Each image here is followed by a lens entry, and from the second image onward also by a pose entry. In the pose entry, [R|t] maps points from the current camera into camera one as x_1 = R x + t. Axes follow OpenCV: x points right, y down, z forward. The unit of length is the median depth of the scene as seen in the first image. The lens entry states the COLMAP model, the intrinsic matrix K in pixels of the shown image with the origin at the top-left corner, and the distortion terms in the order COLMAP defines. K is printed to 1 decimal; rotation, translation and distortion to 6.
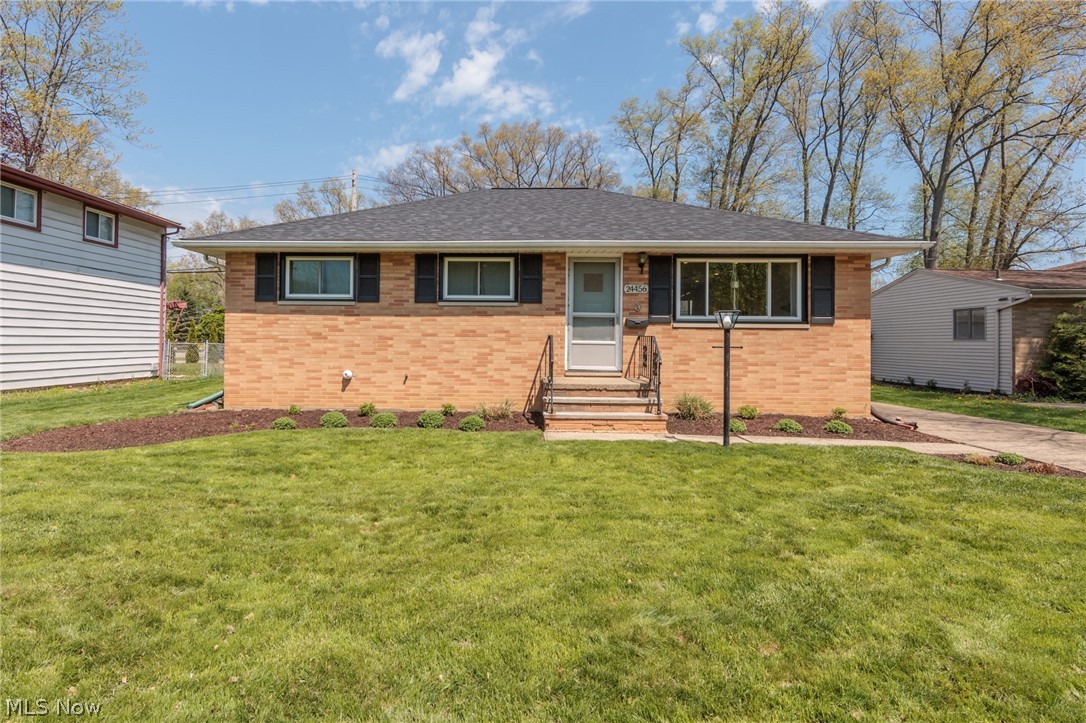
lens RADIAL K [[561.7, 0, 511.6], [0, 561.7, 342.2], [0, 0, 1]] dist [0.000148, 0.000487]
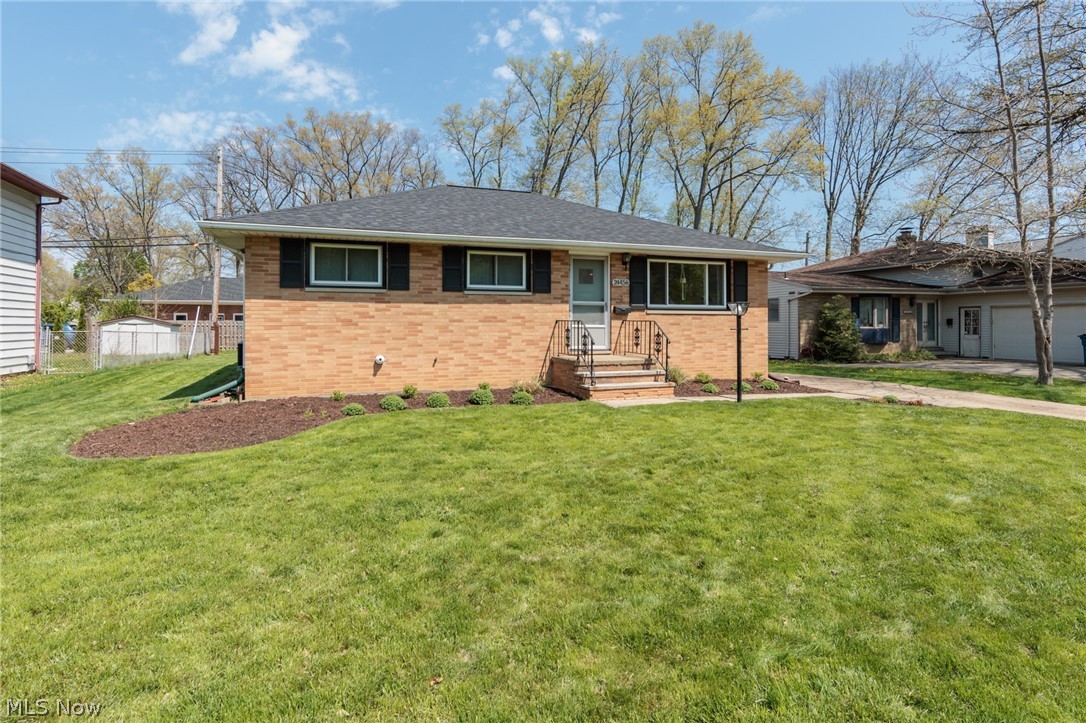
lens RADIAL K [[526.4, 0, 501.6], [0, 526.4, 343.6], [0, 0, 1]] dist [0.000646, 0.000127]
pose [[0.936710, -0.021490, 0.349445, -0.421537], [0.009045, 0.999267, 0.037207, -0.006316], [-0.349988, -0.031691, 0.936218, 0.008010]]
